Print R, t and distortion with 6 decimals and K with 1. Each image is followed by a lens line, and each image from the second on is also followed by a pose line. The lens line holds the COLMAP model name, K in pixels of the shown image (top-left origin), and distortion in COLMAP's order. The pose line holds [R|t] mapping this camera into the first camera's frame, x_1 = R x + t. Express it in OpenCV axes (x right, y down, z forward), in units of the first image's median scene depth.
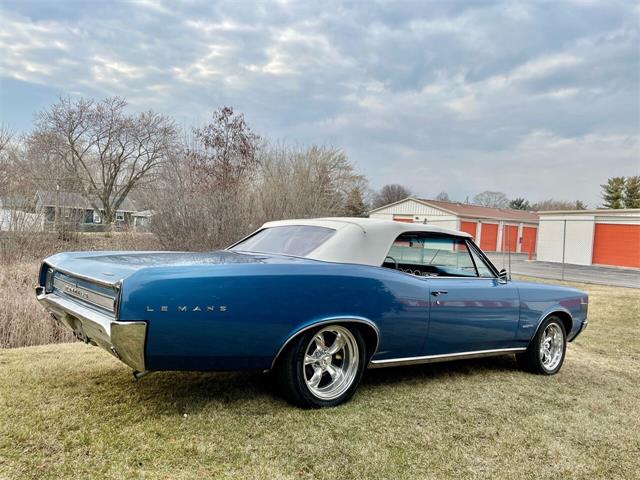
lens RADIAL K [[497.1, 0, 320.0], [0, 497.1, 240.0], [0, 0, 1]] dist [0.032090, -0.003649]
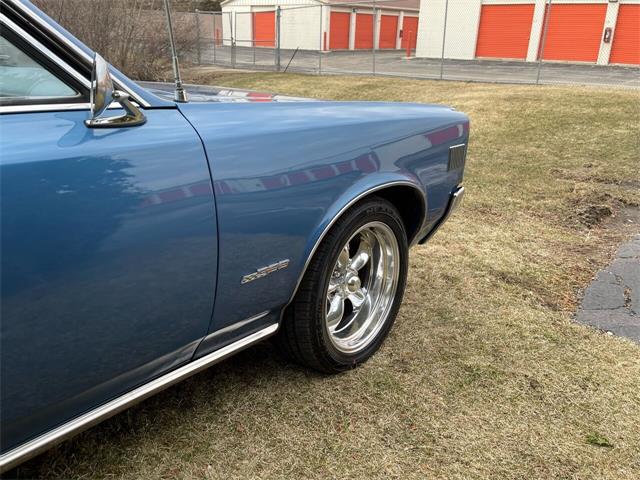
lens RADIAL K [[525.5, 0, 320.0], [0, 525.5, 240.0], [0, 0, 1]] dist [0.018824, -0.001809]
pose [[0.972872, -0.123833, 0.195410, 0.075380], [0.048414, 0.934954, 0.351450, 0.010757], [-0.226220, -0.332455, 0.915586, 0.141422]]
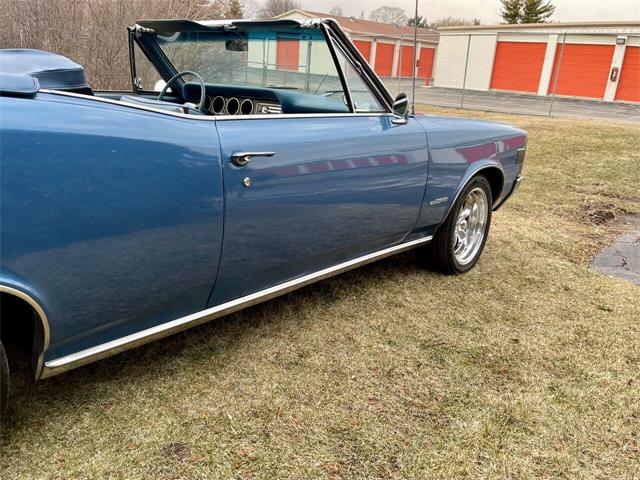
lens RADIAL K [[525.5, 0, 320.0], [0, 525.5, 240.0], [0, 0, 1]] dist [0.018824, -0.001809]
pose [[0.977929, -0.071464, 0.196337, 0.033203], [0.006424, 0.949528, 0.313618, 0.005957], [-0.208840, -0.305434, 0.929029, 0.092401]]
